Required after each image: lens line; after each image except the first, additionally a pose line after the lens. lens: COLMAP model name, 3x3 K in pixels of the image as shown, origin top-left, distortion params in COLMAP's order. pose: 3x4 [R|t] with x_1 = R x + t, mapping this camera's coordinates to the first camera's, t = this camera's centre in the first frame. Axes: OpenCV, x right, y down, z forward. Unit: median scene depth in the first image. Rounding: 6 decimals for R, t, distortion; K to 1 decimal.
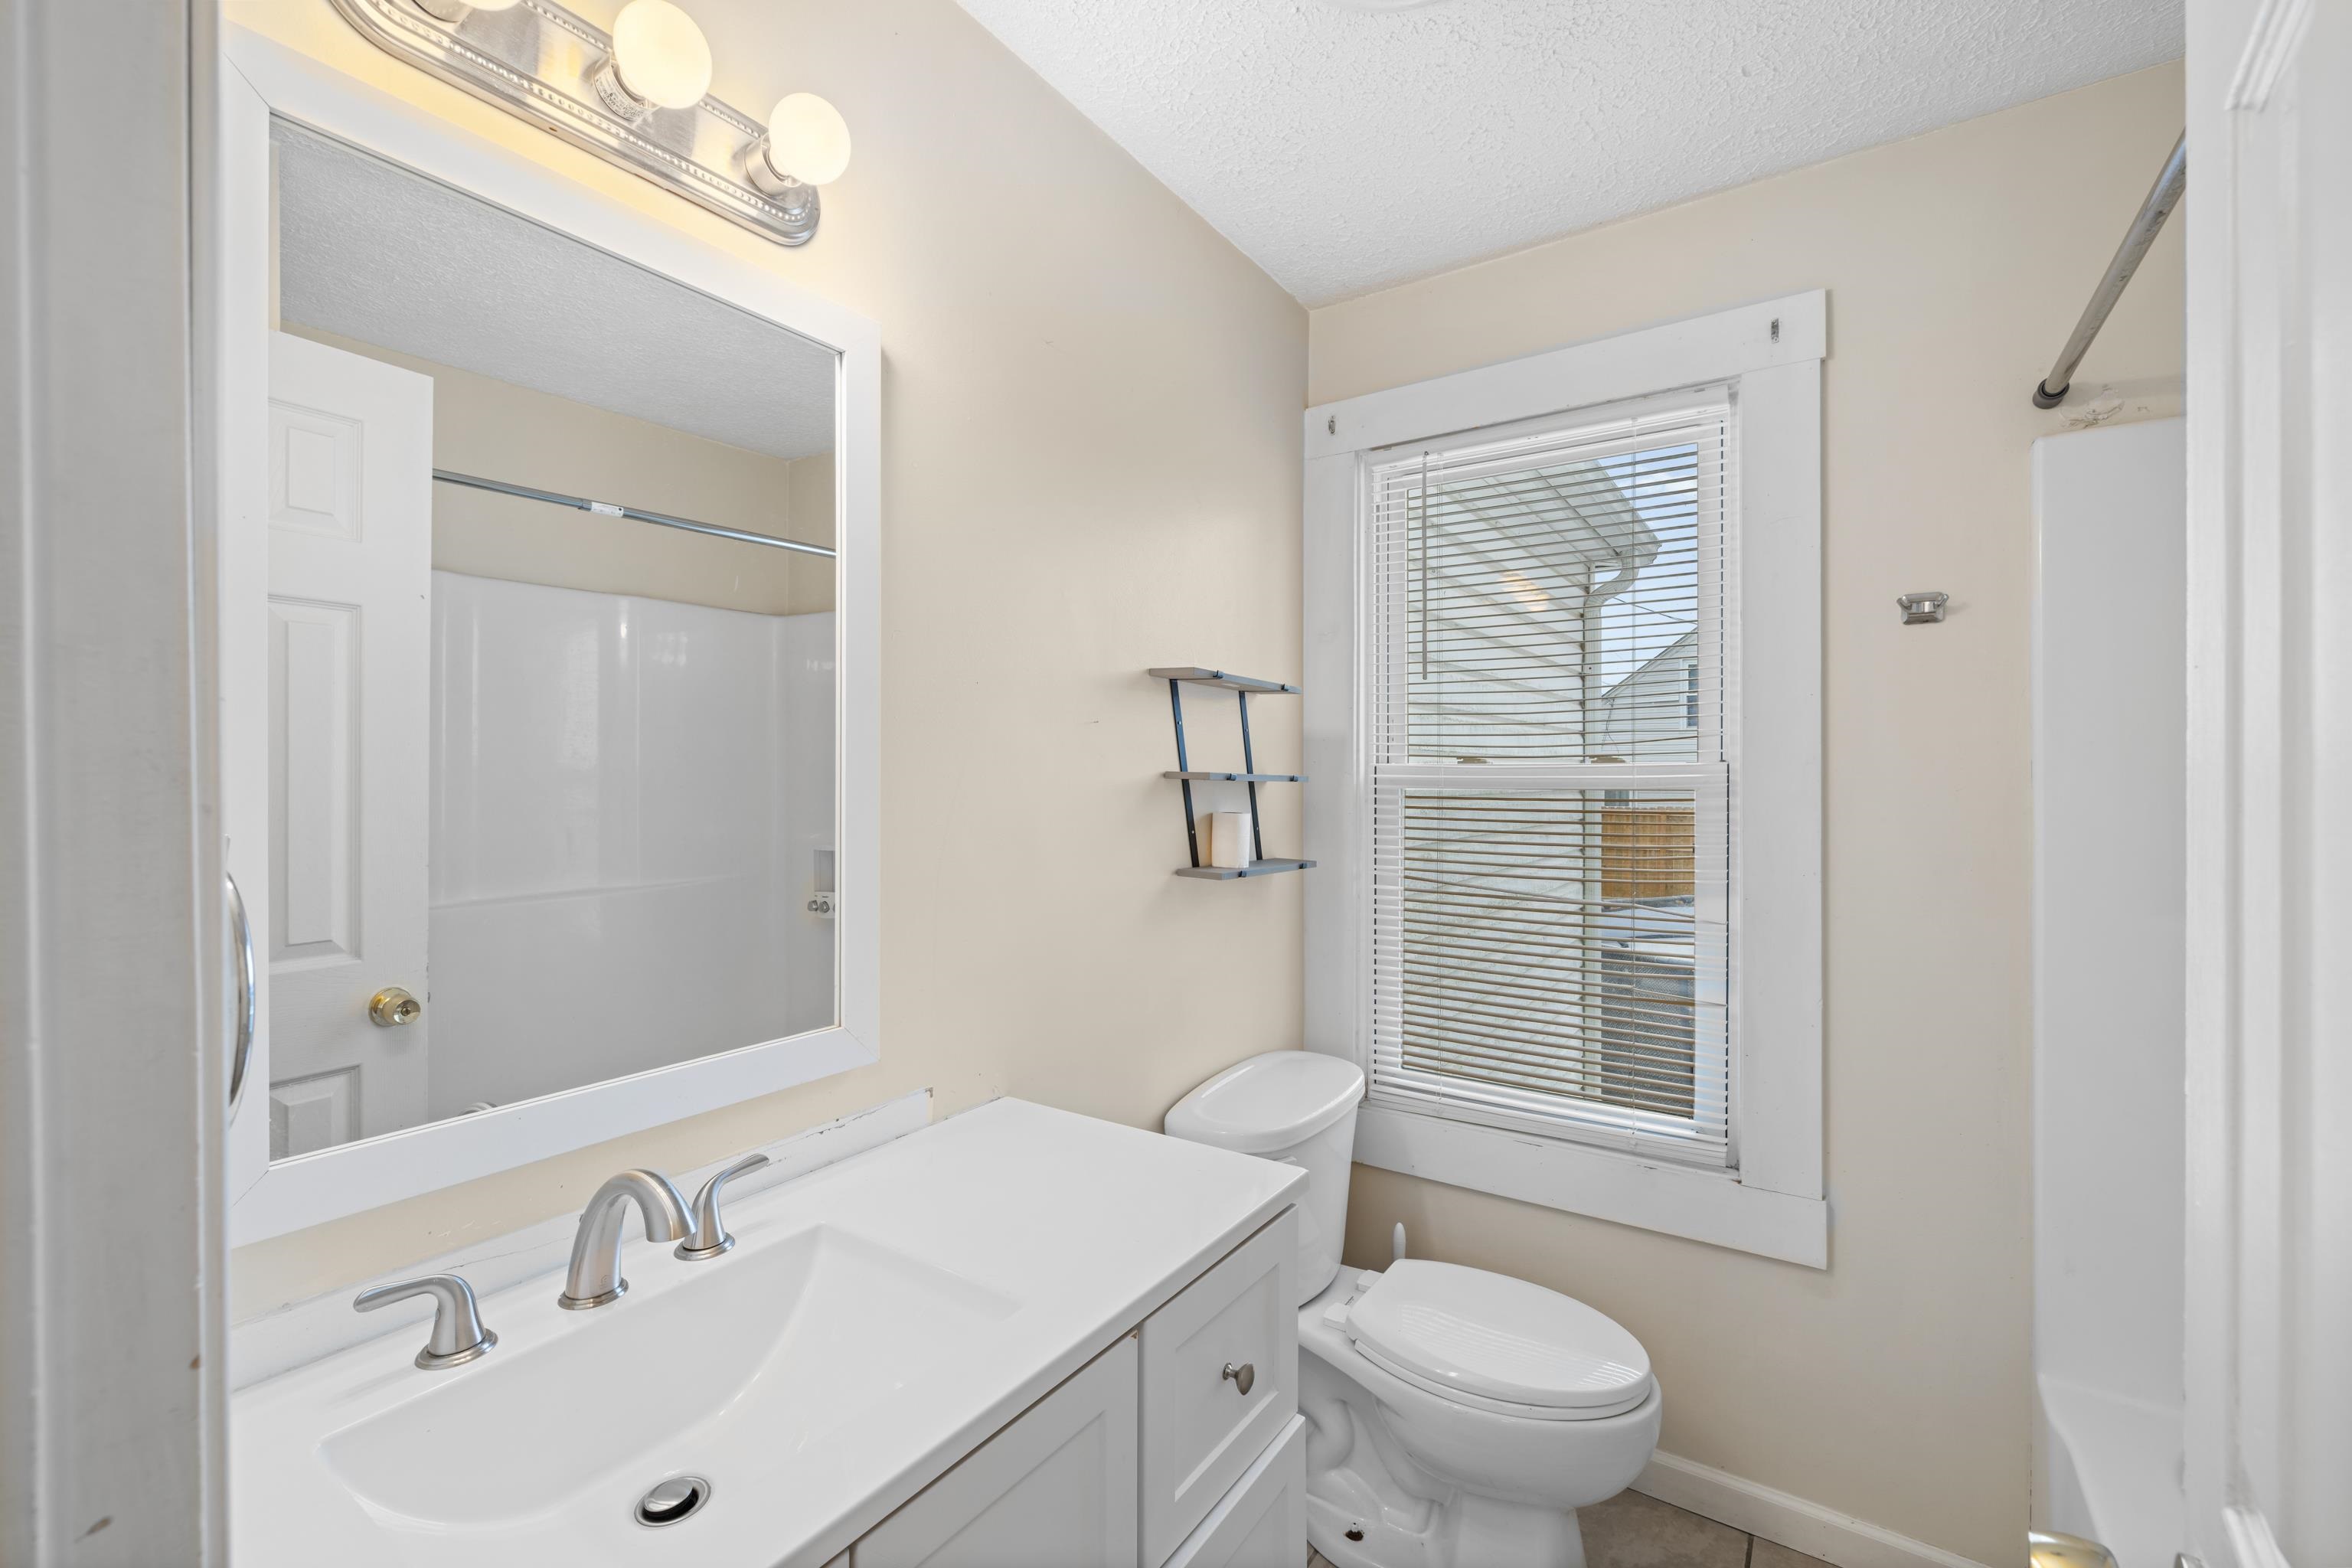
lens RADIAL K [[990.1, 0, 1179.4], [0, 990.1, 775.5], [0, 0, 1]] dist [0.000651, -0.000080]
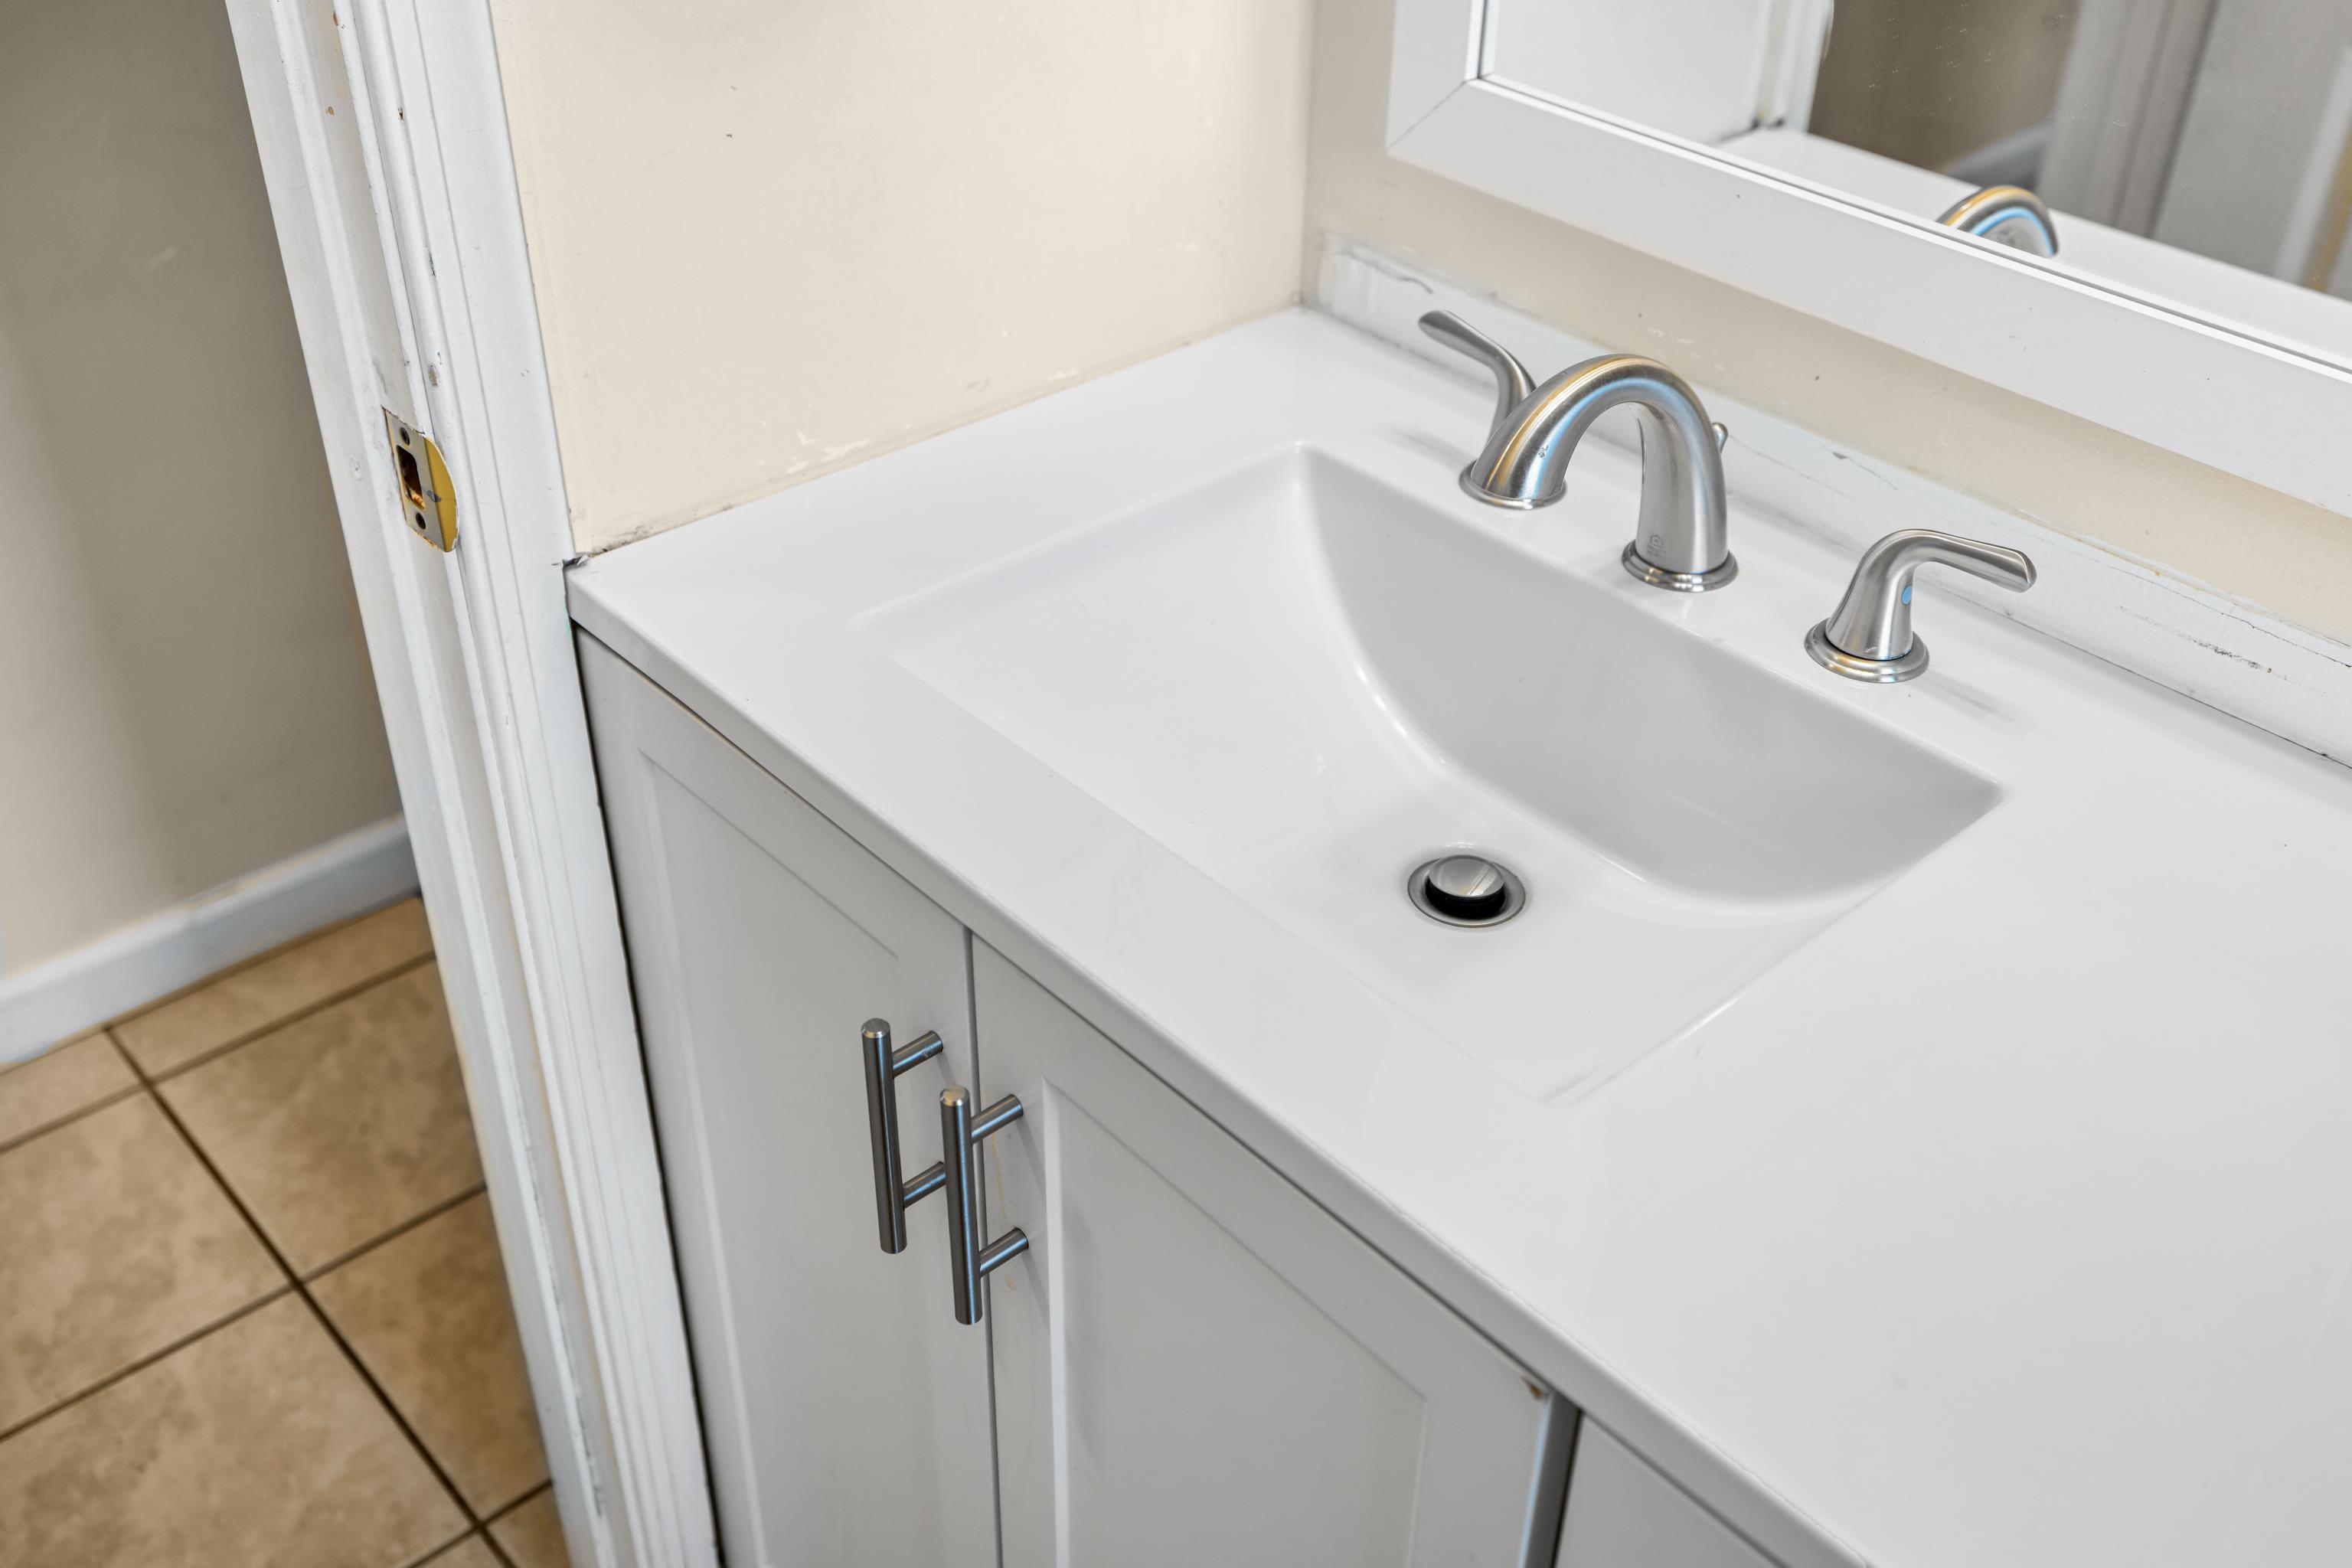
lens RADIAL K [[2274.1, 0, 1174.5], [0, 2274.1, 744.3], [0, 0, 1]] dist [0.005366, 0.008454]
pose [[-0.248670, 0.547344, -0.799110, 0.542801], [-0.012992, 0.823067, 0.567796, -0.089033], [0.968501, 0.151576, -0.197561, 1.078636]]
